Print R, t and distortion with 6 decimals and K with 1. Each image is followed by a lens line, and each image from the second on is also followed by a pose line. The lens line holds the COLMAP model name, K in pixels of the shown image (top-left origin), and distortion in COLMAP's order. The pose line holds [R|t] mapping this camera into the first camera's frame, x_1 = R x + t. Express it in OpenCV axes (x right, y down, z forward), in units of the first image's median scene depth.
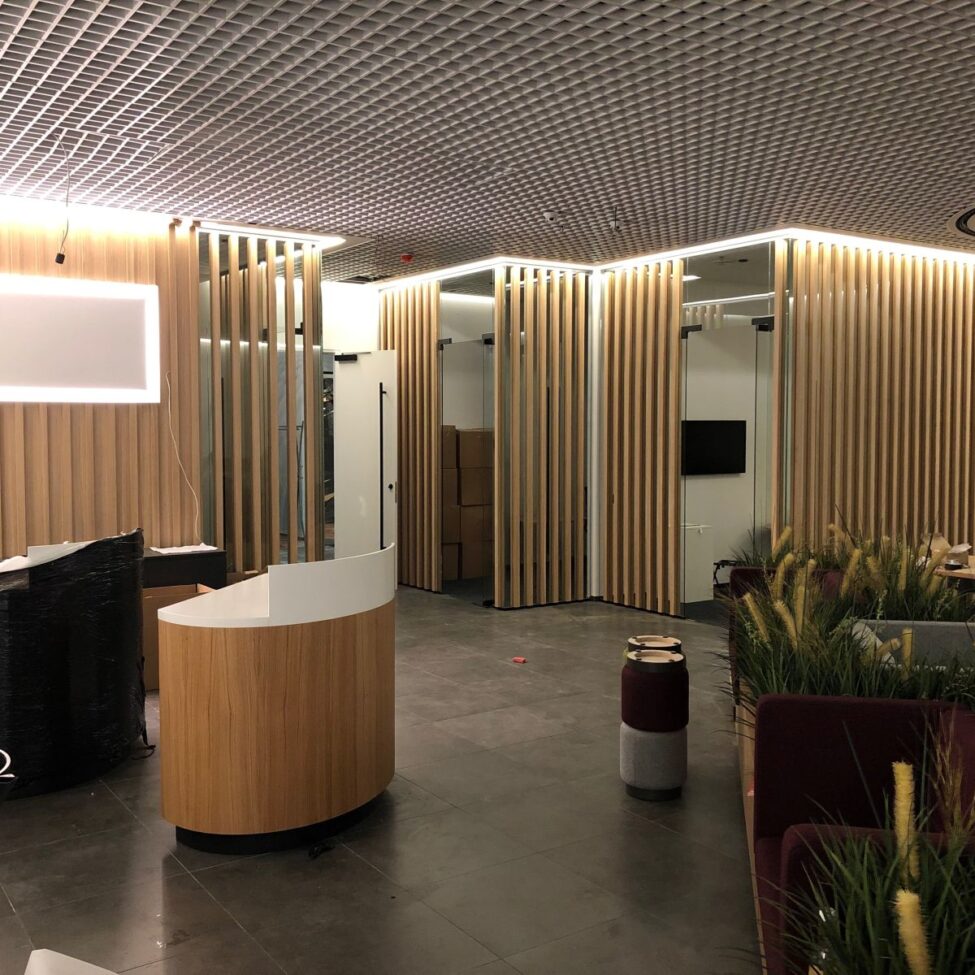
lens RADIAL K [[1053.6, 0, 482.6], [0, 1053.6, 474.7], [0, 0, 1]] dist [0.086811, -0.153937]
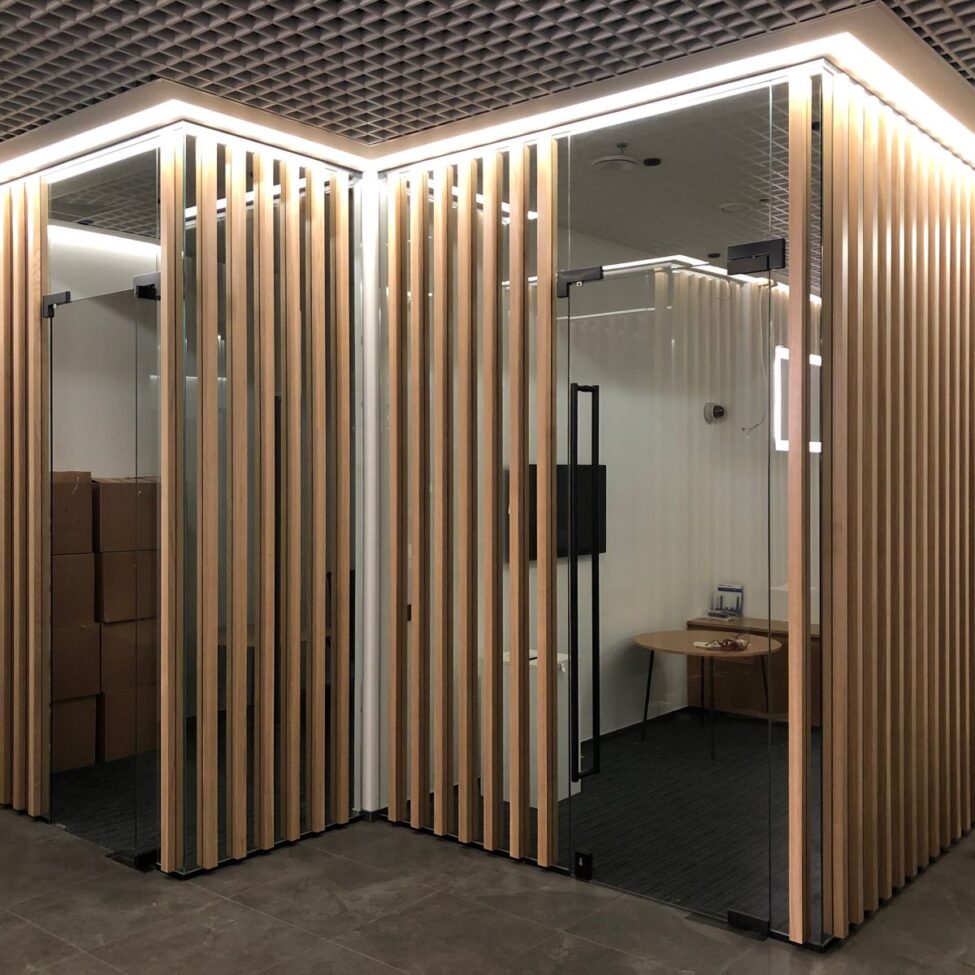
lens RADIAL K [[1053.6, 0, 482.6], [0, 1053.6, 474.7], [0, 0, 1]] dist [0.086811, -0.153937]
pose [[0.960943, -0.000622, 0.276745, 0.023984], [0.011844, 0.999174, -0.038880, -0.035085], [-0.276492, 0.040639, 0.960157, 0.684941]]
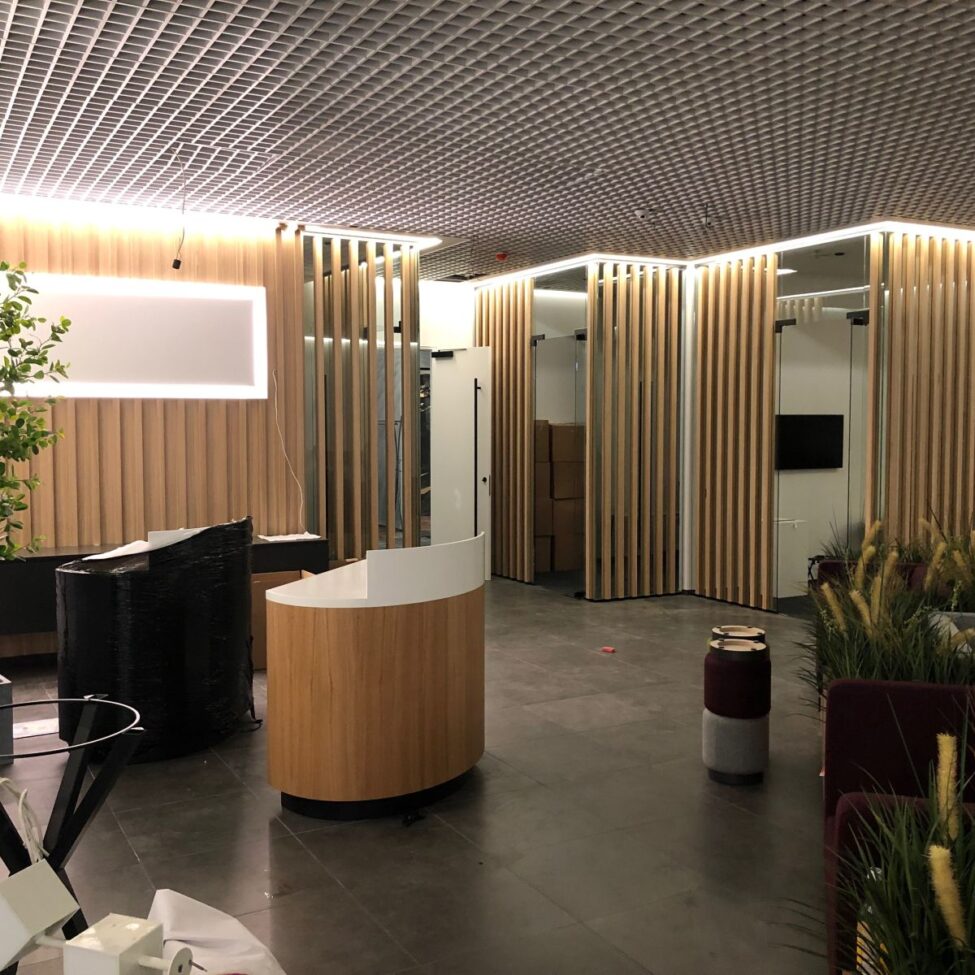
lens RADIAL K [[1053.6, 0, 482.6], [0, 1053.6, 474.7], [0, 0, 1]] dist [0.086811, -0.153937]
pose [[0.995723, 0.004519, -0.092275, 0.007453], [-0.004065, 0.999979, 0.005100, 0.001616], [0.092296, -0.004703, 0.995720, -0.029744]]
